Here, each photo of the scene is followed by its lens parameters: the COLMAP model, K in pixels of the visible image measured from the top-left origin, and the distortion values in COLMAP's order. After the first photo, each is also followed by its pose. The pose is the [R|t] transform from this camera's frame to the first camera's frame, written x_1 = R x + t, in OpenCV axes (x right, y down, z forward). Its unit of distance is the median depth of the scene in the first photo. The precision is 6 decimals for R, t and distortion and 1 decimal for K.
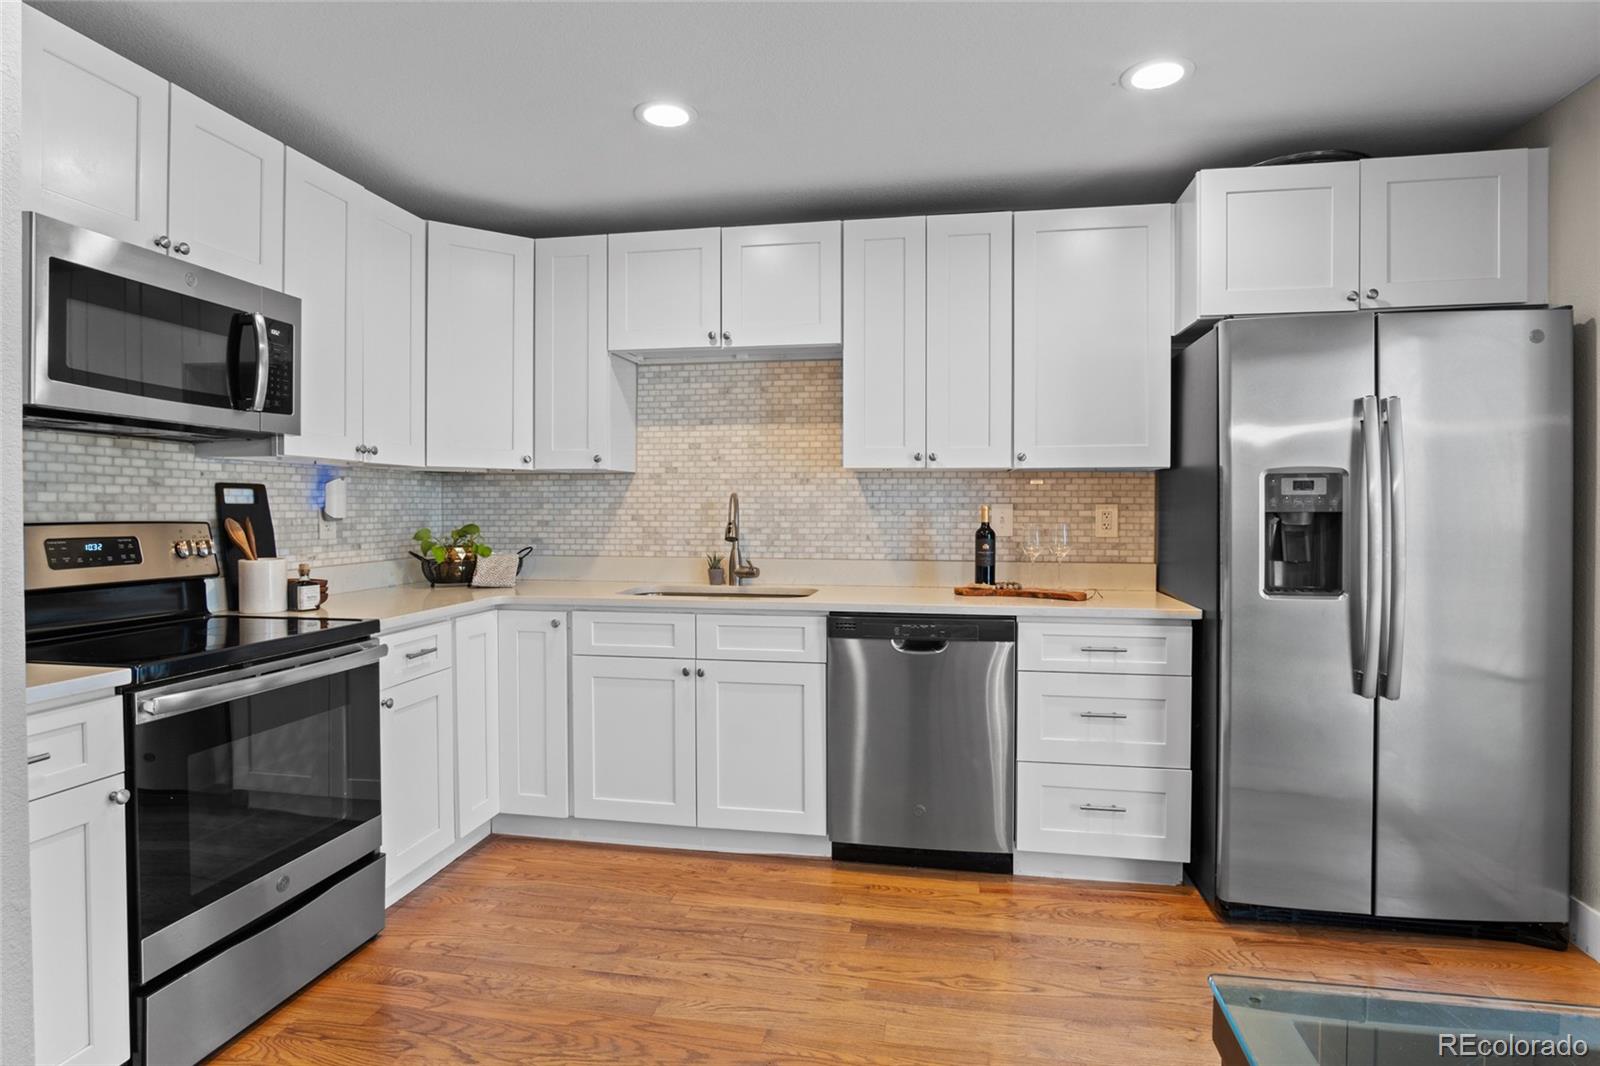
lens RADIAL K [[859.8, 0, 799.0], [0, 859.8, 524.2], [0, 0, 1]] dist [-0.030916, 0.001731]
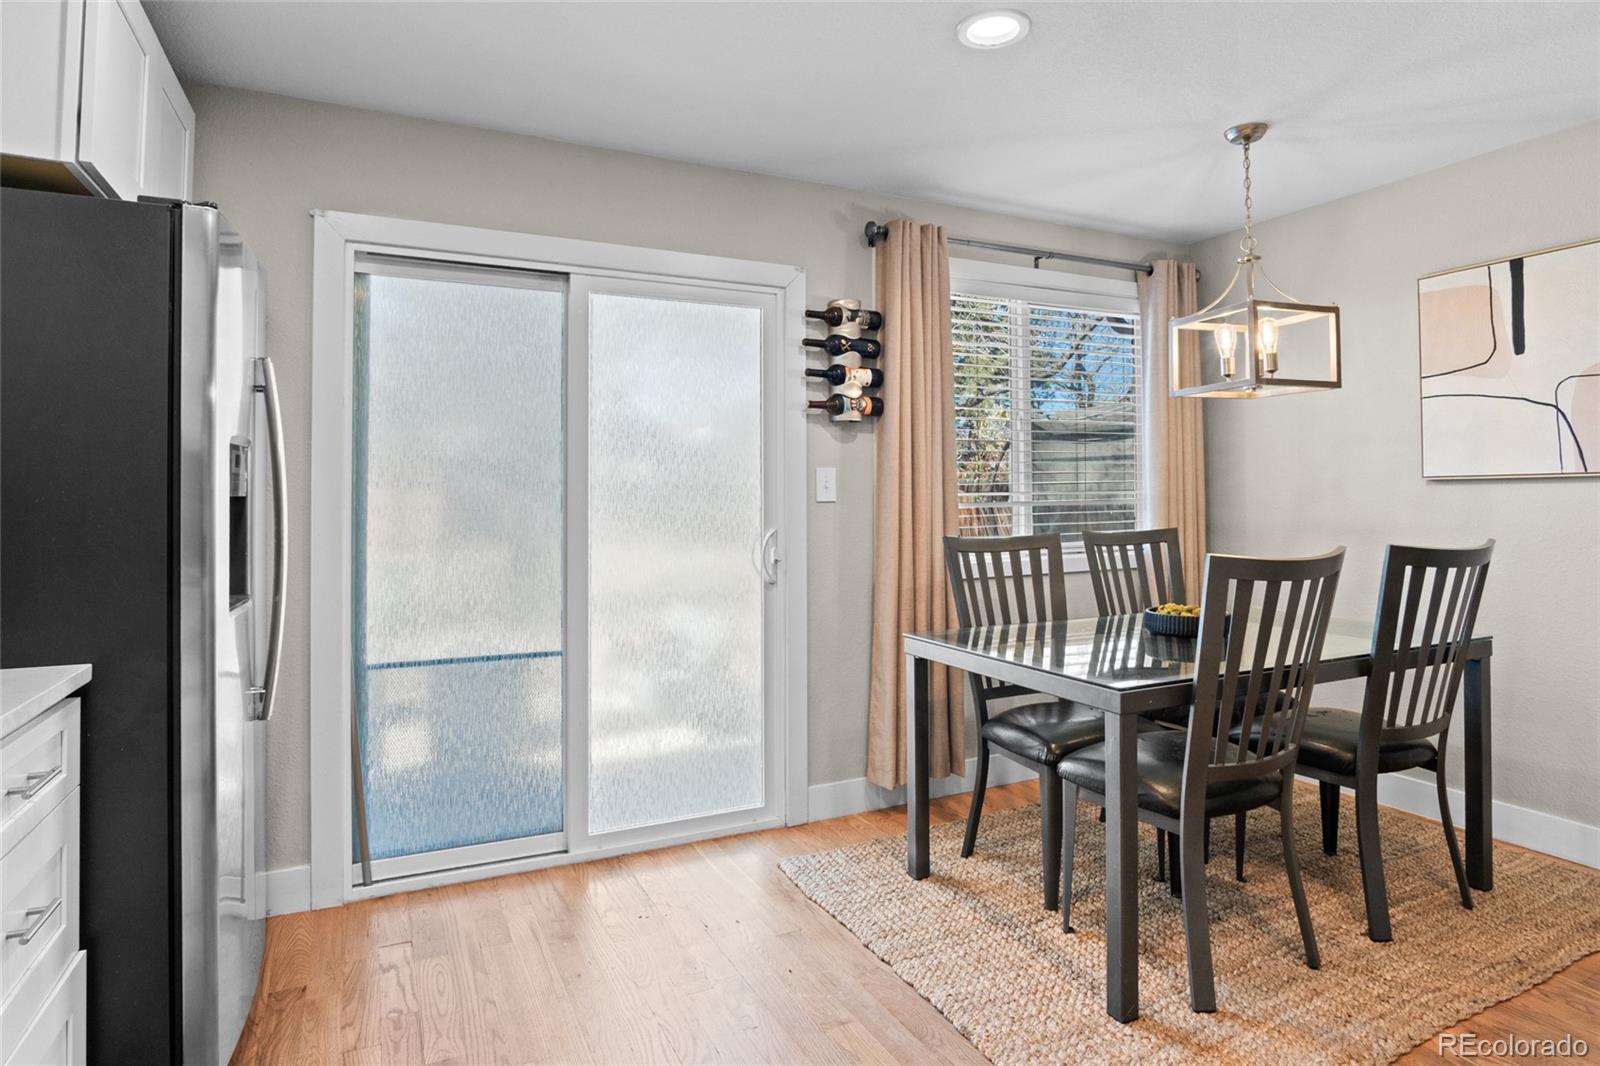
lens RADIAL K [[881.4, 0, 803.6], [0, 881.4, 481.3], [0, 0, 1]] dist [-0.034048, 0.000209]
pose [[-0.595094, 0.015545, 0.803506, -0.250964], [0.015927, 0.999845, -0.007547, -0.011858], [-0.803498, 0.008306, -0.595249, 0.819597]]
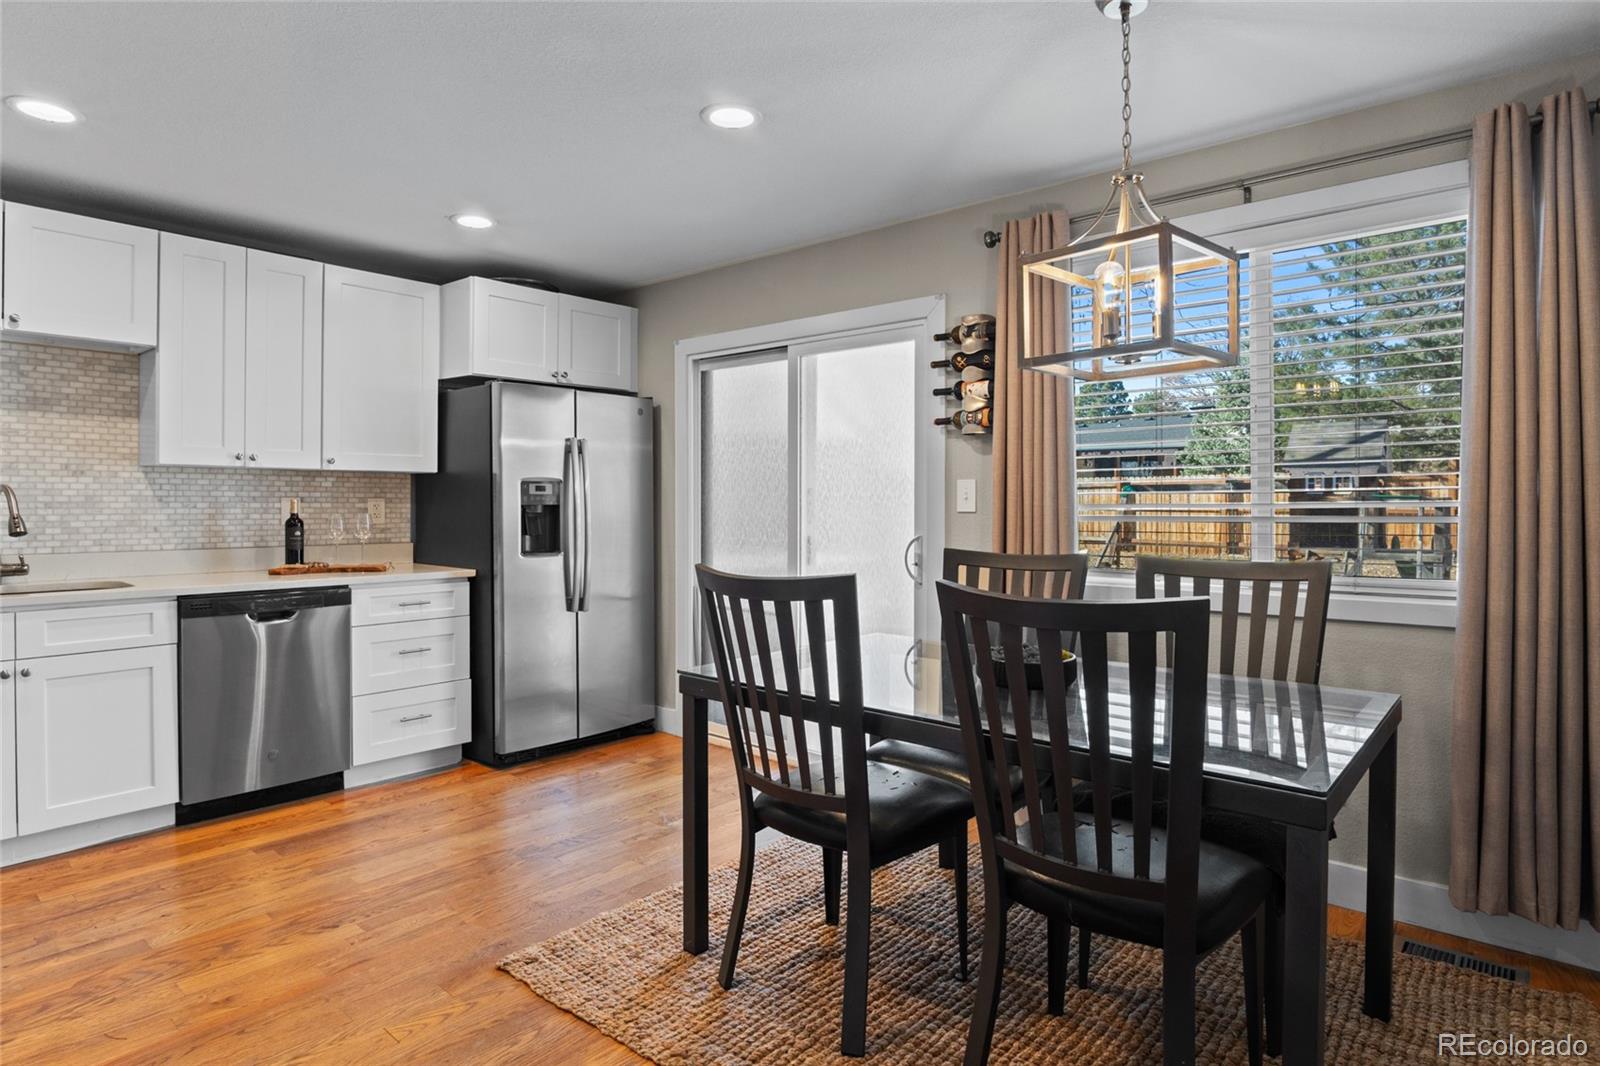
lens RADIAL K [[871.7, 0, 785.1], [0, 871.7, 502.6], [0, 0, 1]] dist [-0.026106, 0.000397]
pose [[0.511959, -0.000460, 0.859010, -0.479613], [0.011108, 0.999920, -0.006085, -0.002134], [-0.858938, 0.012657, 0.511923, -0.213728]]
